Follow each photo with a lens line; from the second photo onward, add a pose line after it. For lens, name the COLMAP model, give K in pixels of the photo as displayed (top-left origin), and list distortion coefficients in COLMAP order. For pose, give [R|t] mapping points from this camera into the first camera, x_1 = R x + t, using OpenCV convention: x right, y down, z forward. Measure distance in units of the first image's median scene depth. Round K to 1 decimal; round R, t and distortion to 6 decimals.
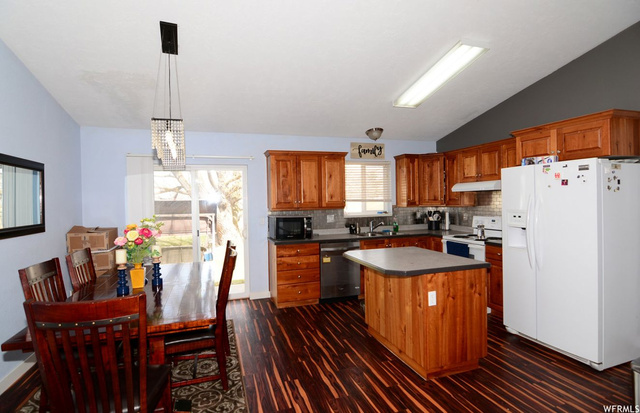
lens RADIAL K [[320.7, 0, 318.7], [0, 320.7, 203.2], [0, 0, 1]] dist [-0.000803, -0.001702]
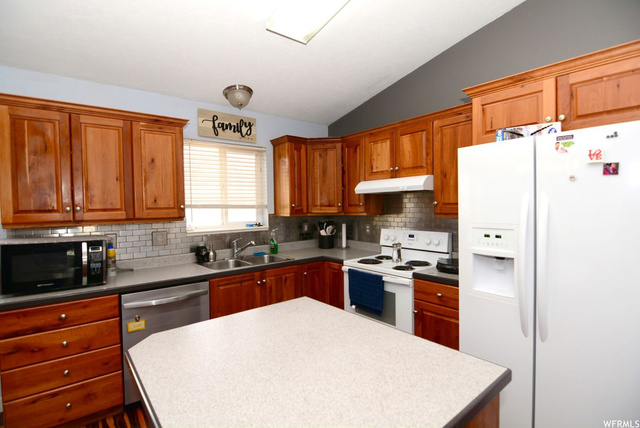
lens RADIAL K [[314.2, 0, 320.0], [0, 314.2, 214.0], [0, 0, 1]] dist [-0.001129, -0.000814]
pose [[0.931232, -0.006325, 0.364372, 0.127674], [0.001375, 0.999903, 0.013843, -0.002879], [-0.364424, -0.012390, 0.931151, 0.493936]]
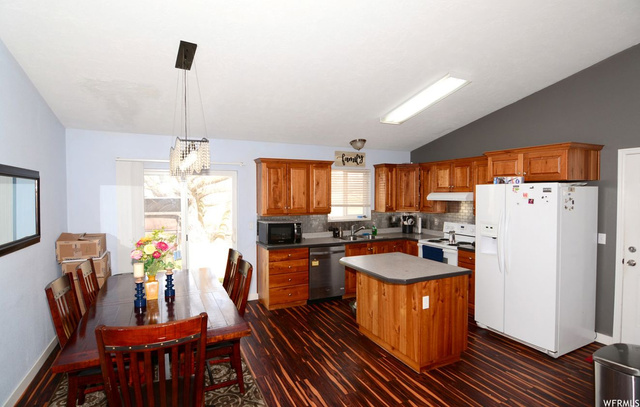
lens RADIAL K [[316.2, 0, 320.0], [0, 316.2, 203.5], [0, 0, 1]] dist [-0.000492, 0.000305]
pose [[0.991560, 0.013644, 0.128931, -0.108473], [-0.015997, 0.999724, 0.017230, -0.044294], [-0.128661, -0.019147, 0.991504, -0.041596]]
